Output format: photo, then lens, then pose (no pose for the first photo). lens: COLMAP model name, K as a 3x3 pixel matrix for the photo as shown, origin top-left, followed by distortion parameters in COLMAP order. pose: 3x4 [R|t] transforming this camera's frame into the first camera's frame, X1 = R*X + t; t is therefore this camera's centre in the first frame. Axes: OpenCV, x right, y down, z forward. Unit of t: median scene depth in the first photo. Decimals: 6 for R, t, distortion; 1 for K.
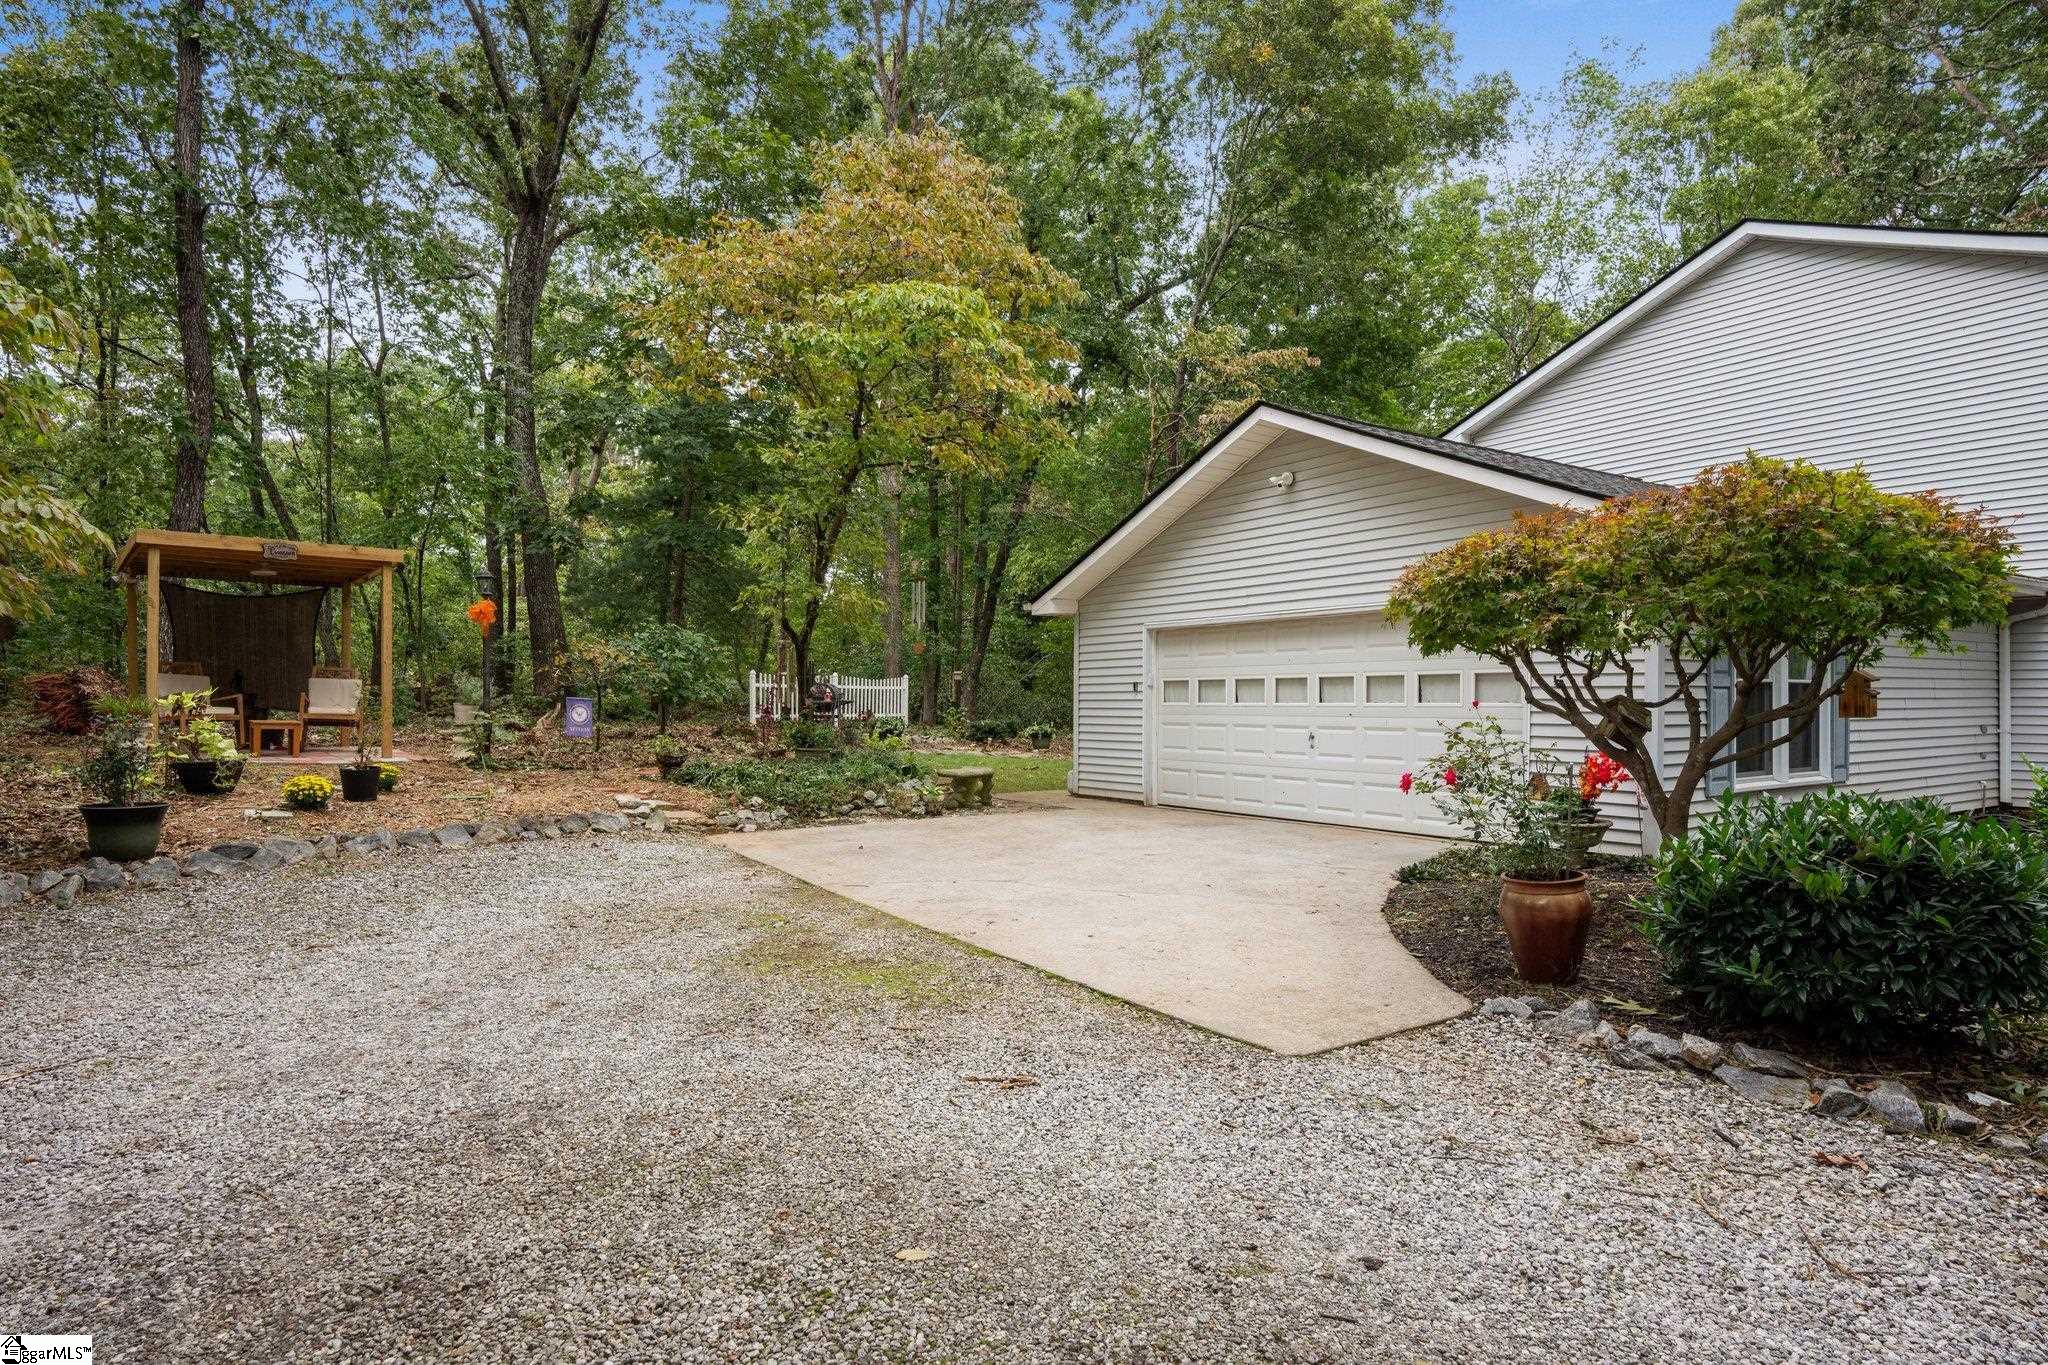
lens RADIAL K [[1118.9, 0, 1024.0], [0, 1118.9, 682.5], [0, 0, 1]] dist [0.000008, -0.000006]
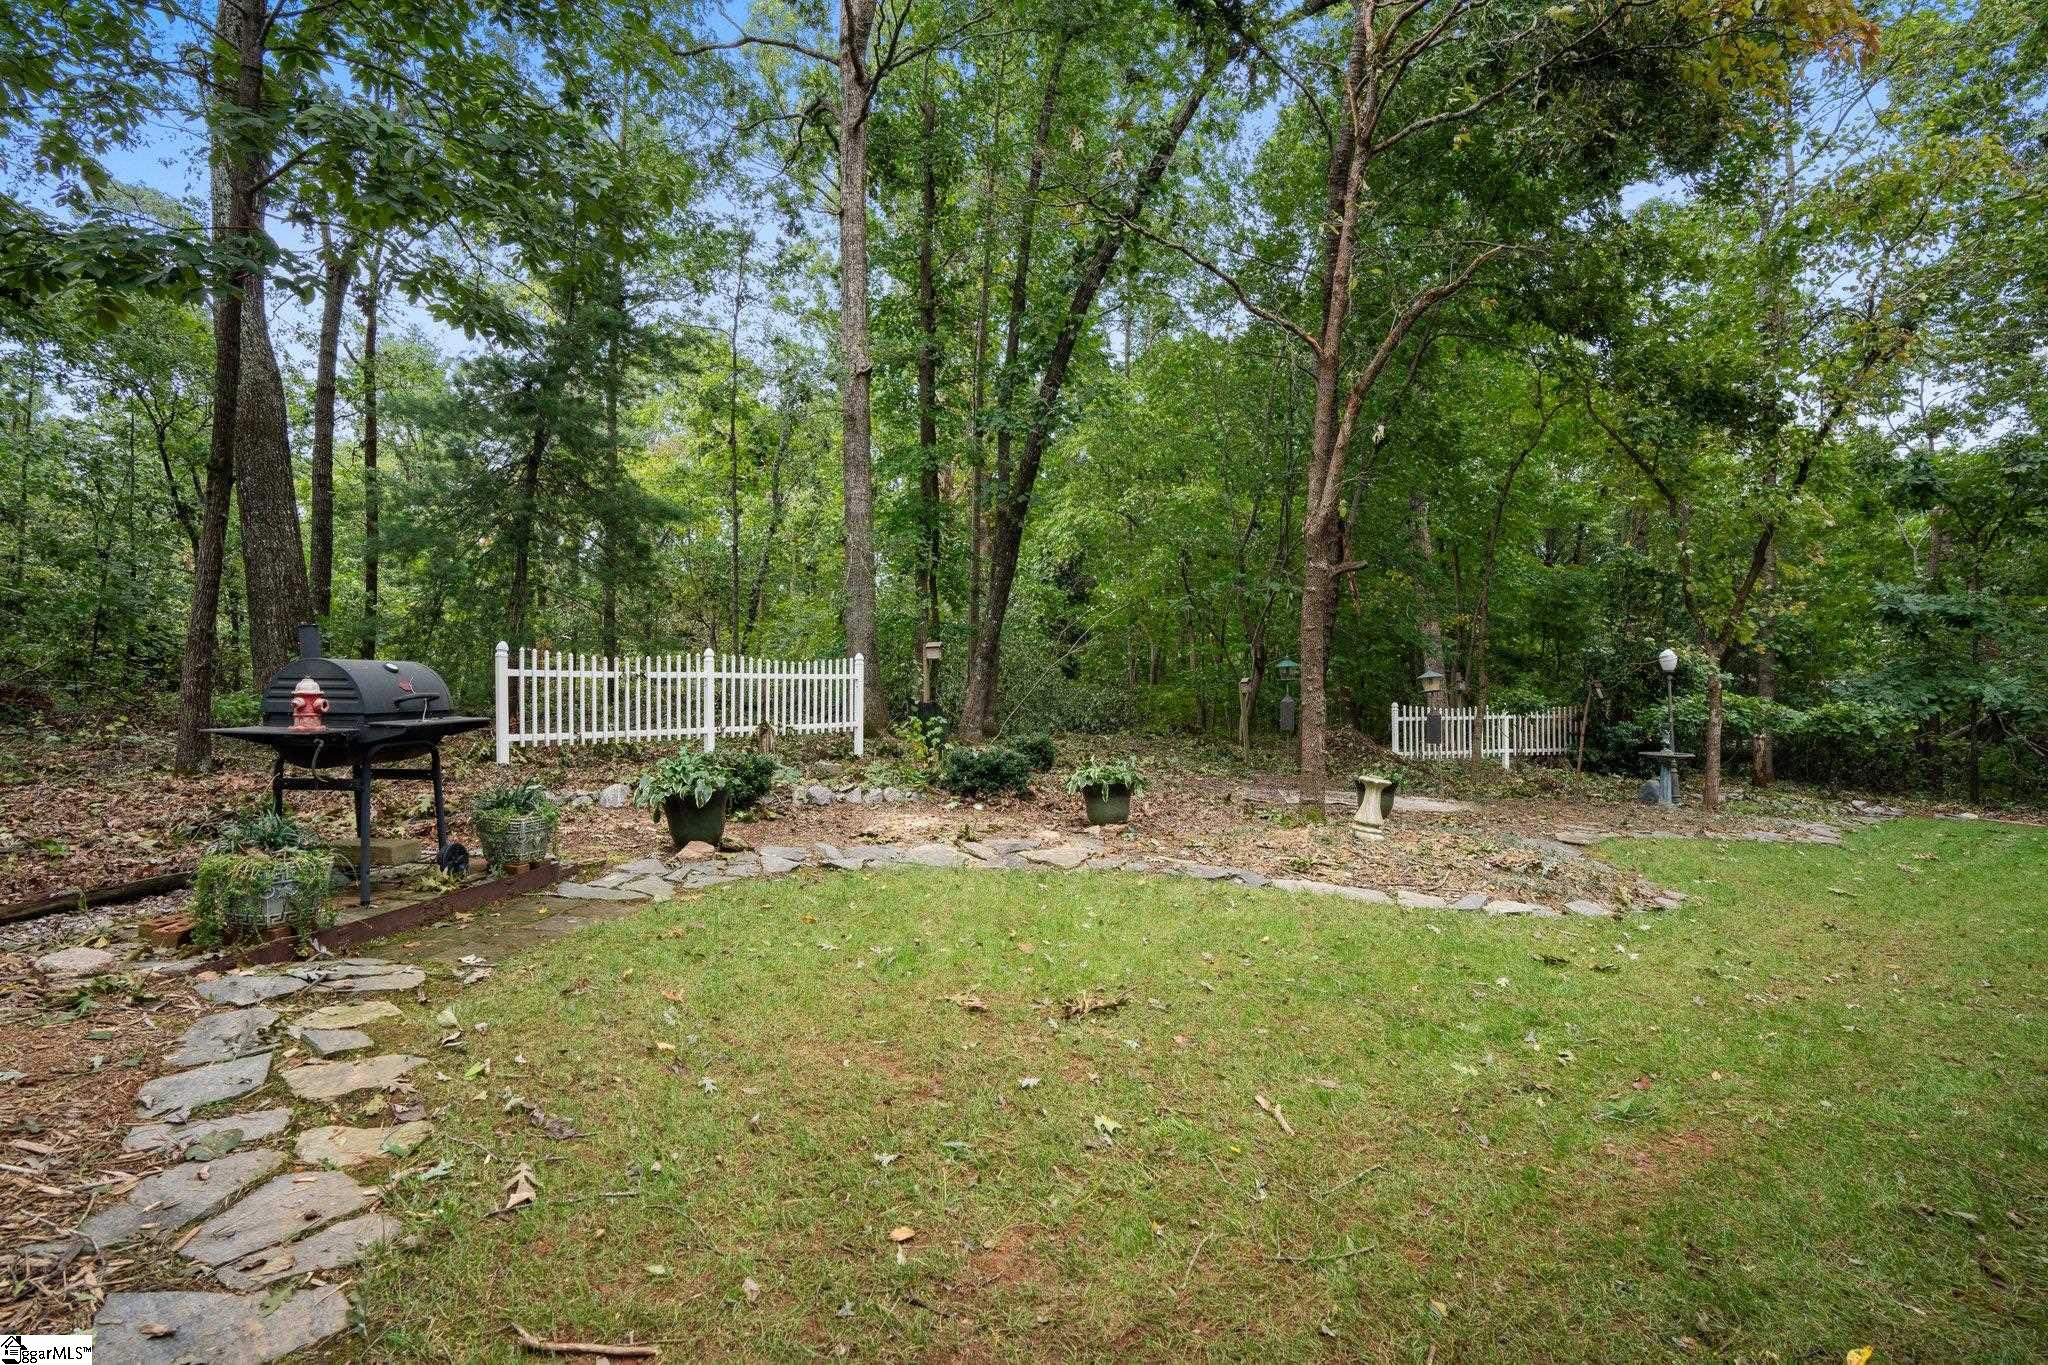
lens RADIAL K [[931.1, 0, 1024.0], [0, 931.1, 682.5], [0, 0, 1]] dist [-0.009987, 0.000305]
pose [[0.999039, -0.005593, -0.043475, -0.000277], [0.006120, 0.999909, 0.011998, 0.002747], [0.043404, -0.012253, 0.998982, 0.572720]]
